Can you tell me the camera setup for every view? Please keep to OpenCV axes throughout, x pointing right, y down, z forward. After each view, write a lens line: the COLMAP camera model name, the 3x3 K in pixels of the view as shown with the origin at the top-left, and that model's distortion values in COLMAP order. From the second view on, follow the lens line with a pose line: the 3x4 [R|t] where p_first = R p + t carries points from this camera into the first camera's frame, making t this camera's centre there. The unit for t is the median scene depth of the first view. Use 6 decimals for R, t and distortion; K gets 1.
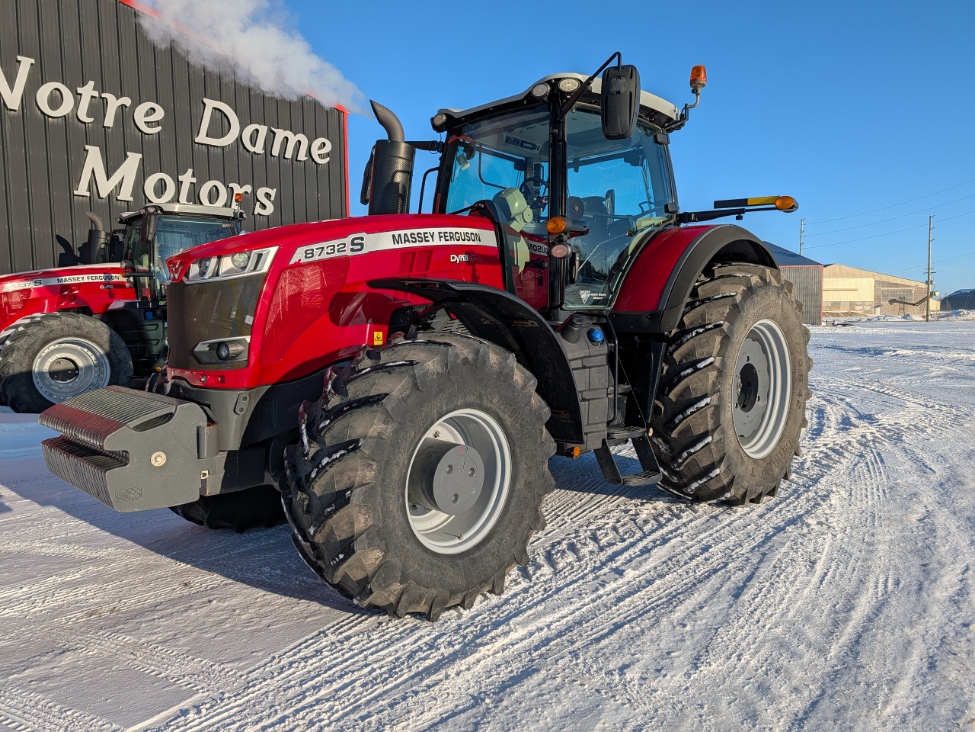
lens RADIAL K [[694.9, 0, 487.5], [0, 694.9, 366.0], [0, 0, 1]] dist [0.003015, -0.001802]
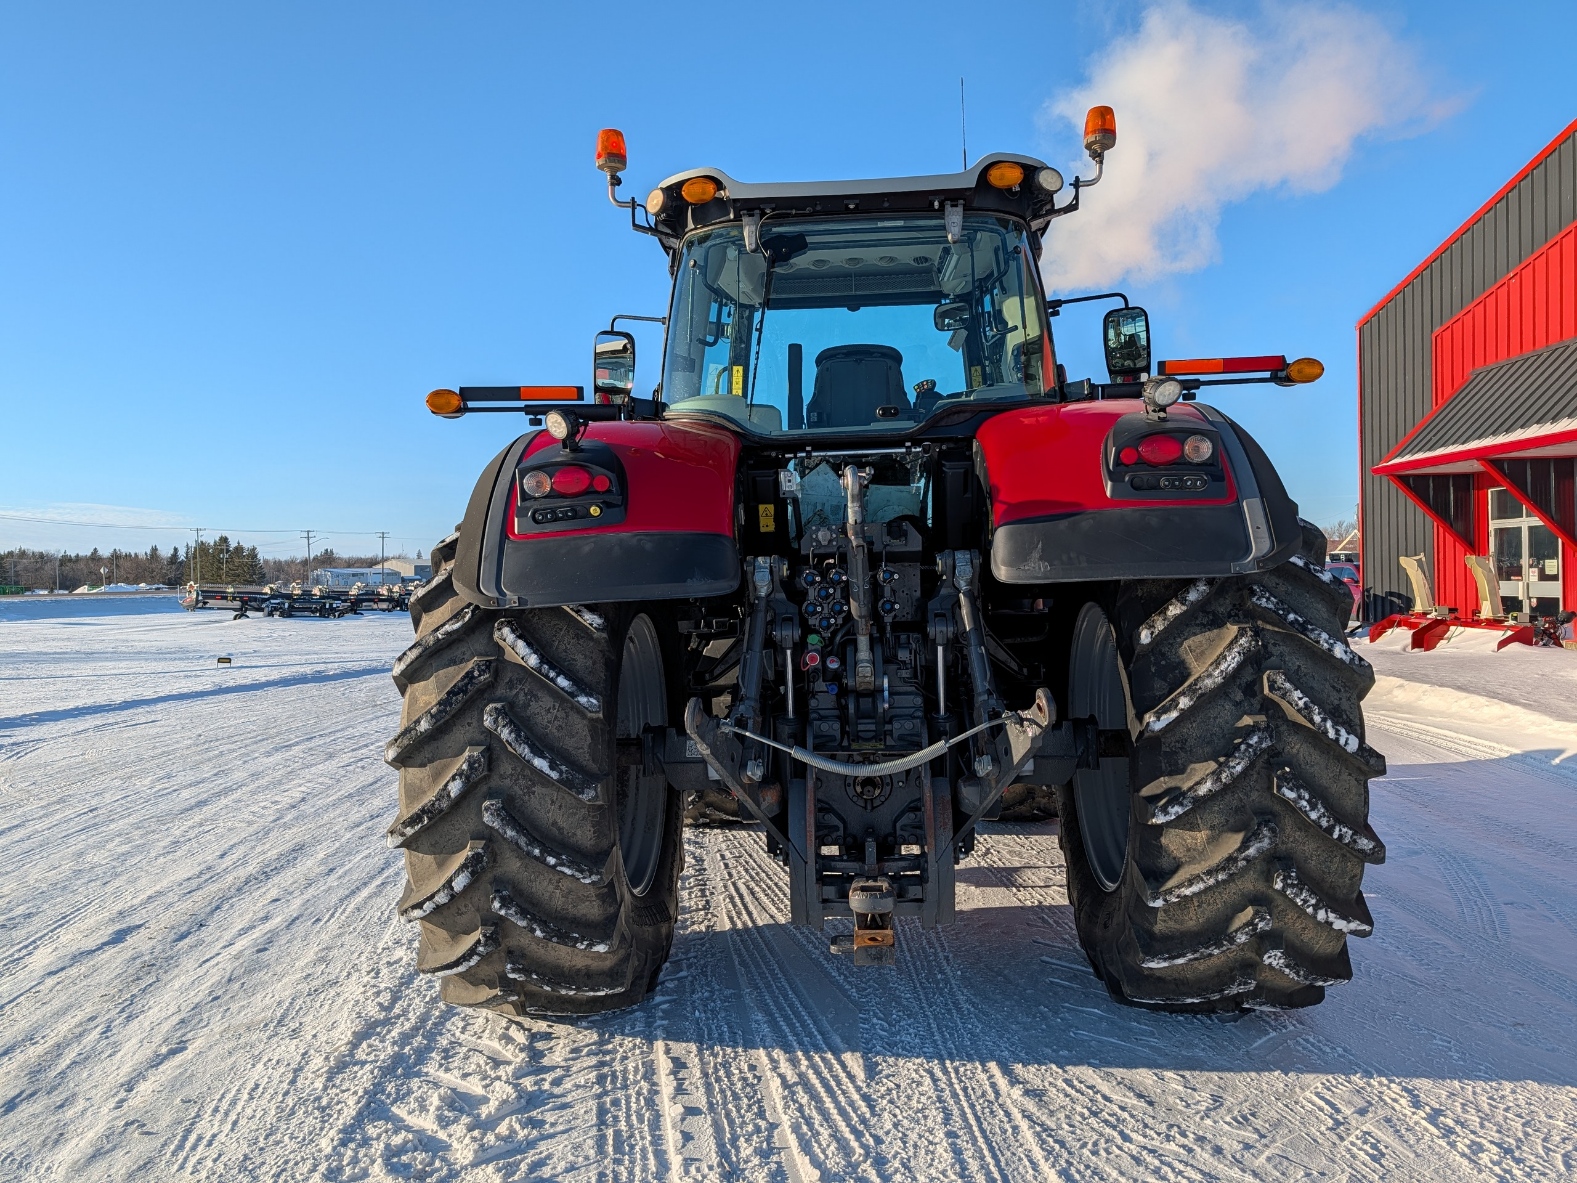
lens RADIAL K [[1143.7, 0, 786.6], [0, 1143.7, 584.4], [0, 0, 1]] dist [0.005439, -0.001254]
pose [[-0.754513, 0.033651, -0.655422, 1.000707], [-0.023803, 0.996624, 0.078572, -0.210211], [0.655854, 0.074885, -0.751164, 2.265702]]
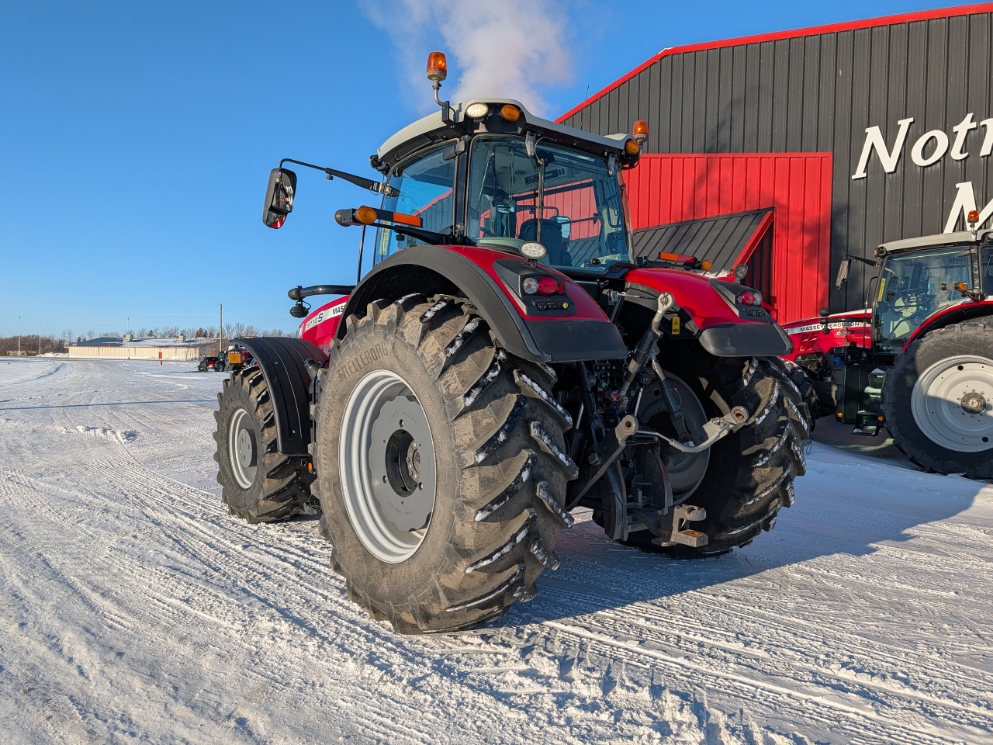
lens RADIAL K [[722.0, 0, 496.5], [0, 722.0, 372.5], [0, 0, 1]] dist [0.059685, -0.069833]
pose [[-0.114614, 0.034027, -0.992827, 1.467644], [-0.094139, 0.994544, 0.044953, -0.142684], [0.988940, 0.098616, -0.110785, 1.535386]]
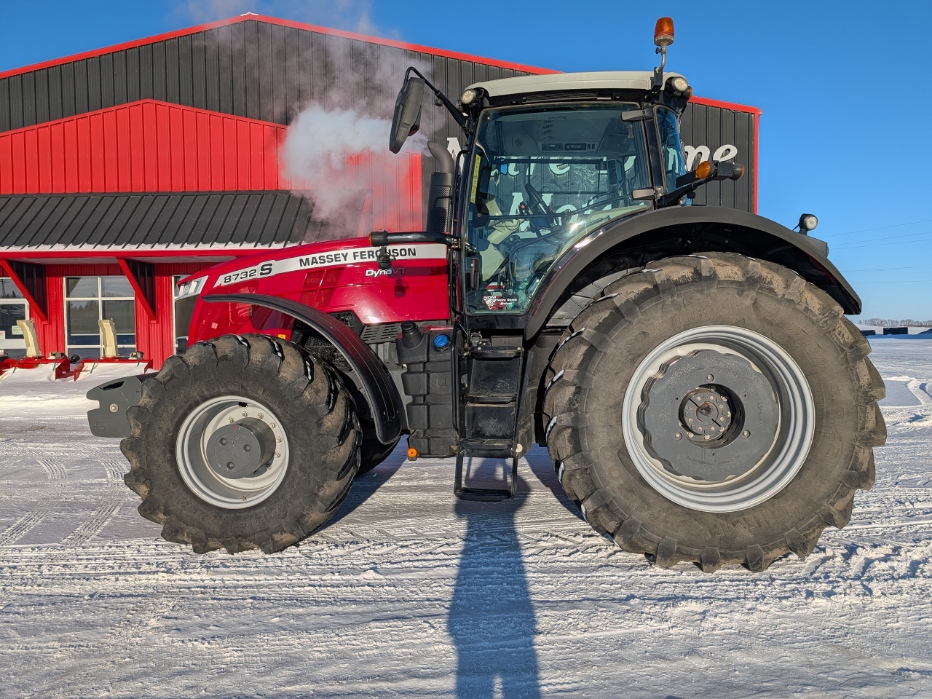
lens RADIAL K [[660.5, 0, 466.0], [0, 660.5, 349.5], [0, 0, 1]] dist [0.004578, 0.004846]
pose [[0.665129, 0.027456, -0.746224, 0.963379], [-0.049996, 0.998719, -0.007816, -0.029069], [0.745053, 0.042507, 0.665649, 0.423717]]
